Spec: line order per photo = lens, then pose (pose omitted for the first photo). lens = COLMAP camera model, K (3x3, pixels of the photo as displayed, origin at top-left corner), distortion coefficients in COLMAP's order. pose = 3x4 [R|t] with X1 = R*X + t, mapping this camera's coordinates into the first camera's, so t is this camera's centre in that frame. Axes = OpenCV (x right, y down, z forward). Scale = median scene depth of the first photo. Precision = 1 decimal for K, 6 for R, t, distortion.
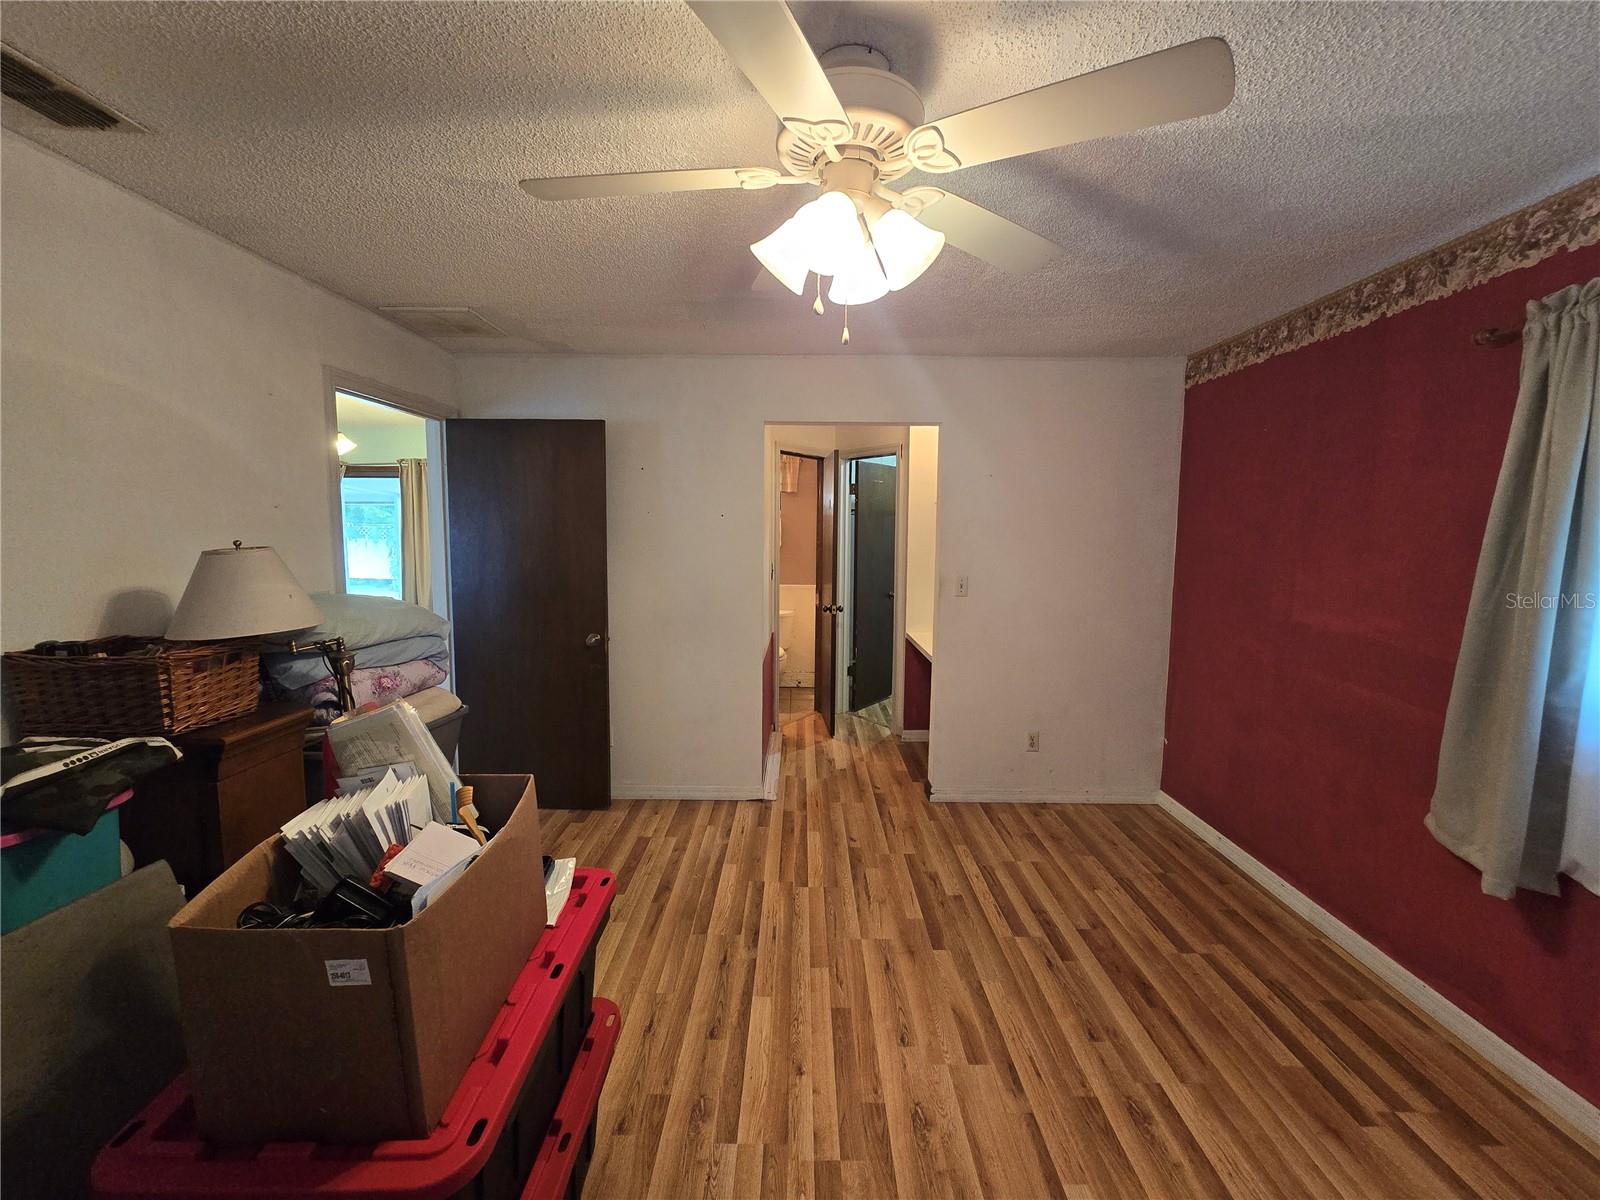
lens RADIAL K [[655.7, 0, 800.4], [0, 655.7, 602.1], [0, 0, 1]] dist [-0.001417, -0.001226]
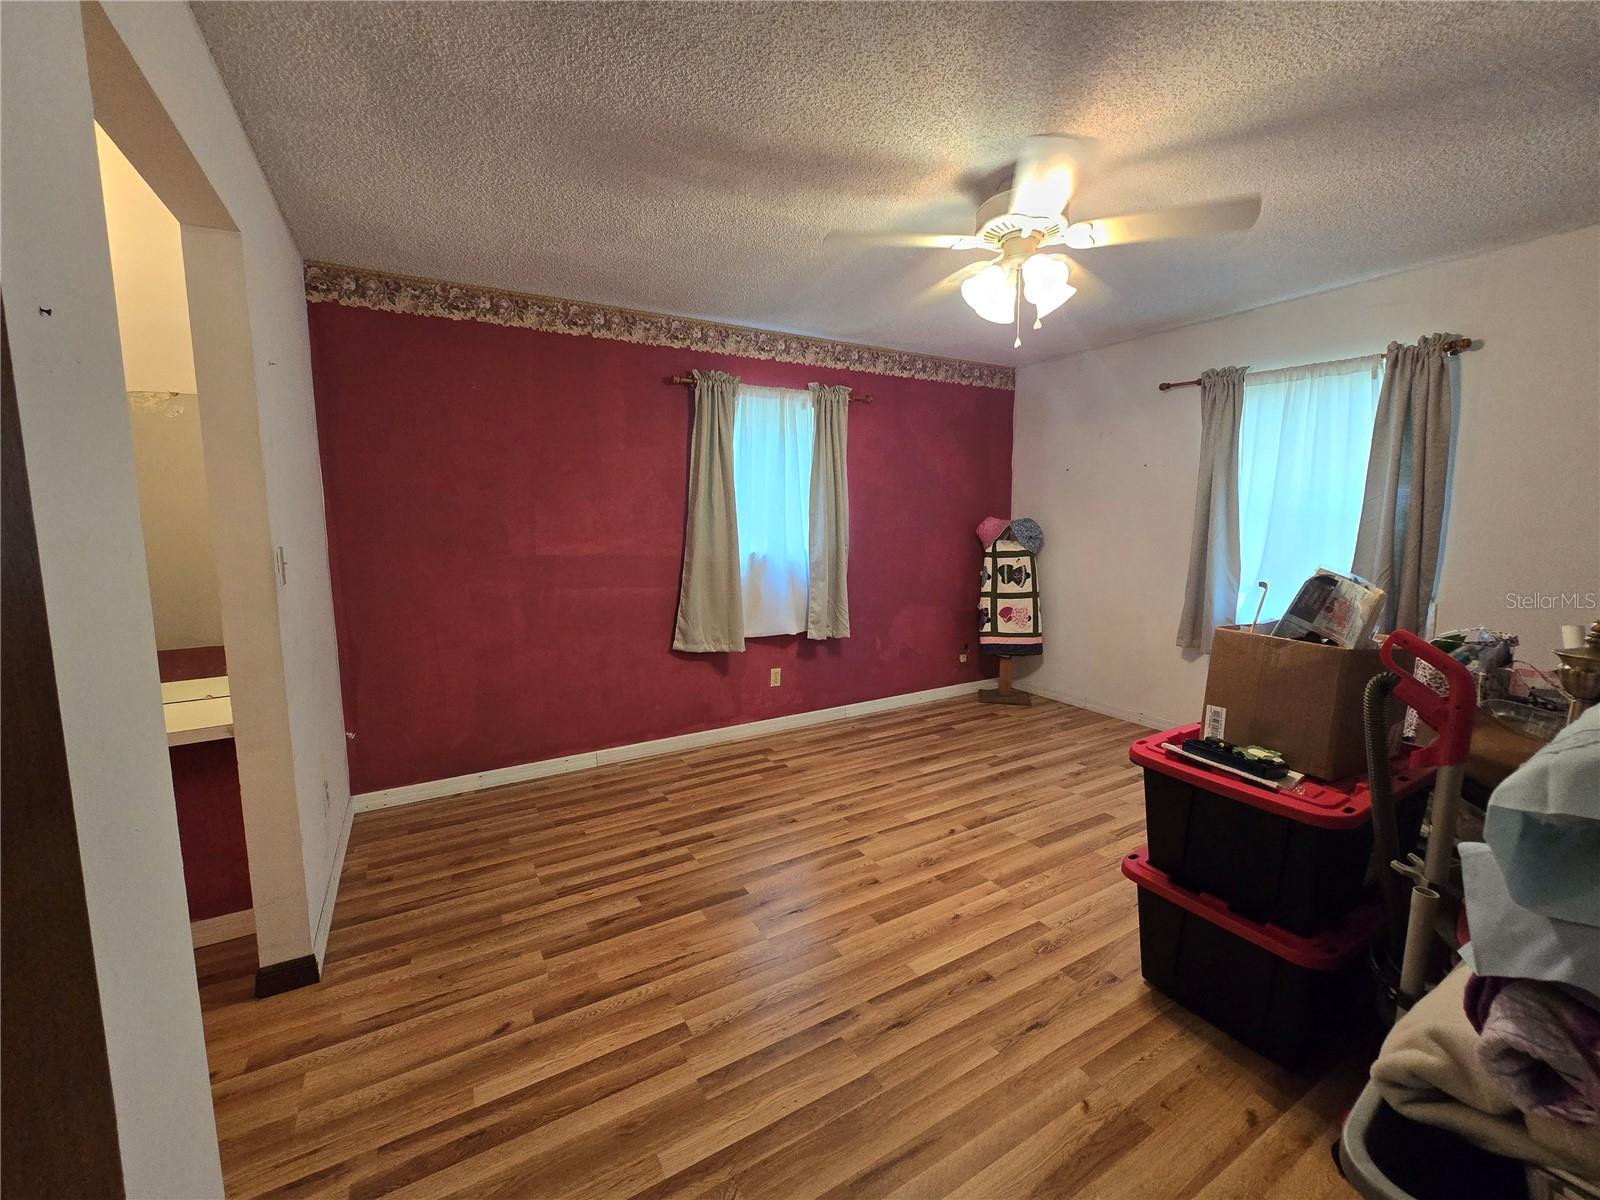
lens RADIAL K [[655.7, 0, 800.3], [0, 655.7, 596.1], [0, 0, 1]] dist [-0.001417, -0.001226]
pose [[-0.509262, -0.109249, 0.853649, -0.626088], [0.101269, 0.977412, 0.185502, -0.082815], [-0.854633, 0.180917, -0.486695, 1.323802]]
